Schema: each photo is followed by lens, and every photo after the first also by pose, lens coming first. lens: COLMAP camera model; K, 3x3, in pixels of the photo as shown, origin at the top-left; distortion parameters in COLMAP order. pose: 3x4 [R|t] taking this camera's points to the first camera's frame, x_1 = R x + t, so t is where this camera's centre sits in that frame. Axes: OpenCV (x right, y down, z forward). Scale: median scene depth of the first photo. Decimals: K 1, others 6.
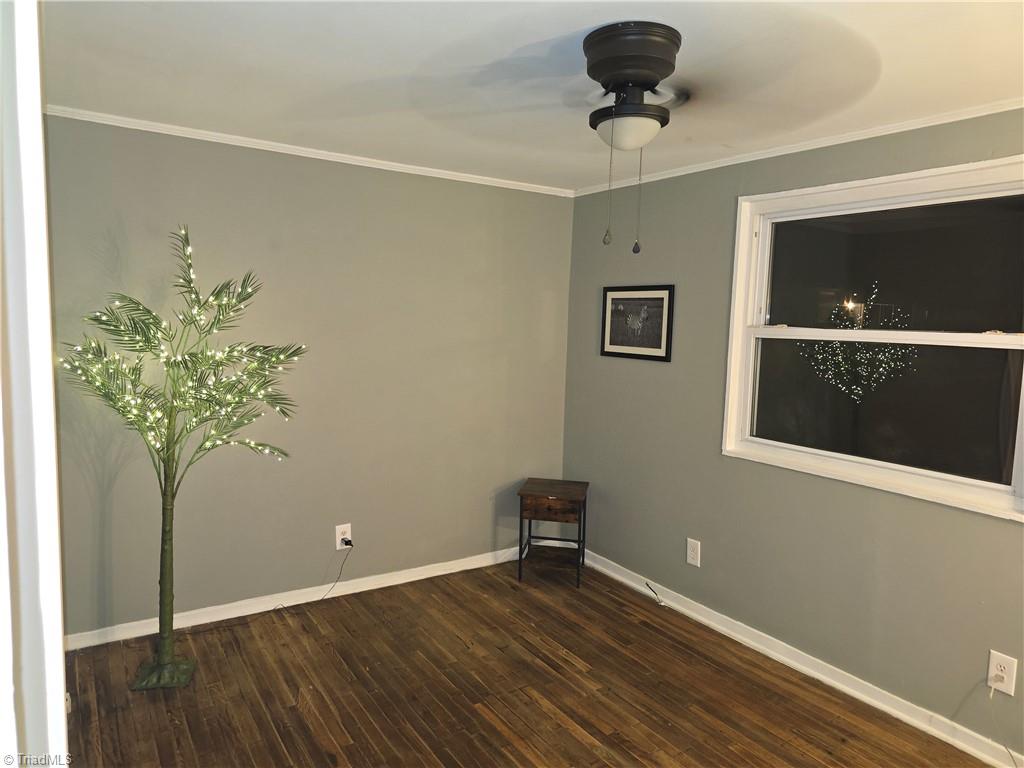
lens RADIAL K [[679.8, 0, 510.6], [0, 679.8, 394.8], [0, 0, 1]] dist [0.070408, -0.064036]
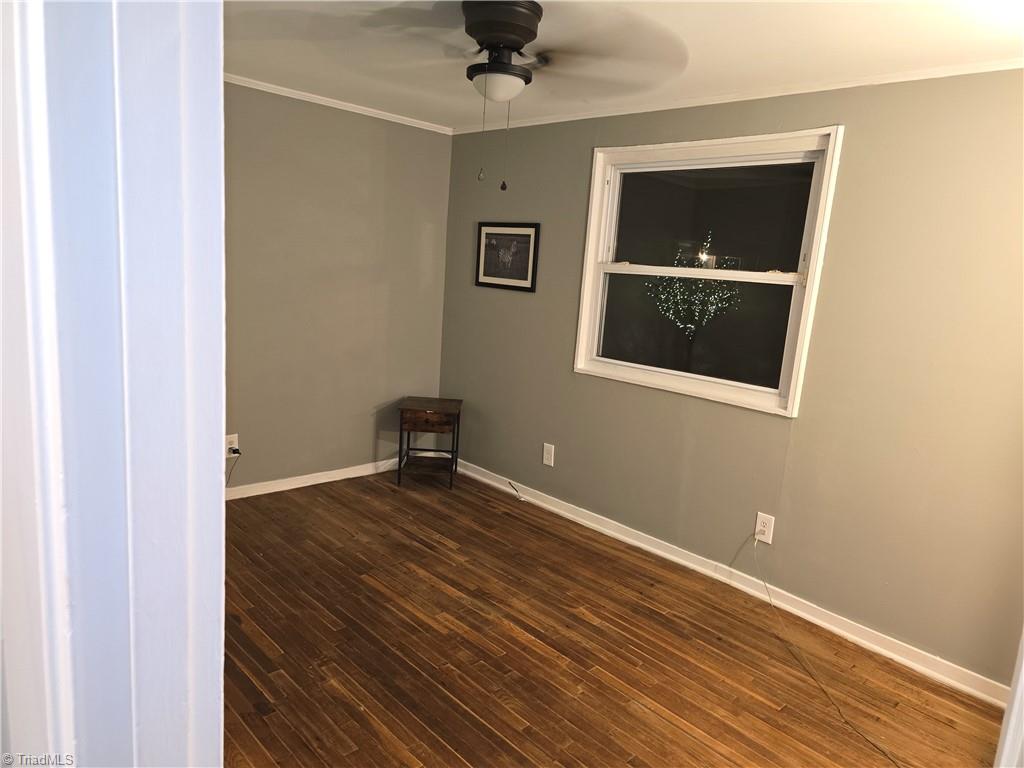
lens RADIAL K [[679.8, 0, 513.3], [0, 679.8, 398.3], [0, 0, 1]] dist [0.070408, -0.064036]
pose [[0.982449, 0.008411, 0.186341, -0.014888], [-0.024886, 0.995962, 0.086253, 0.036496], [-0.184863, -0.089376, 0.978692, -0.146835]]
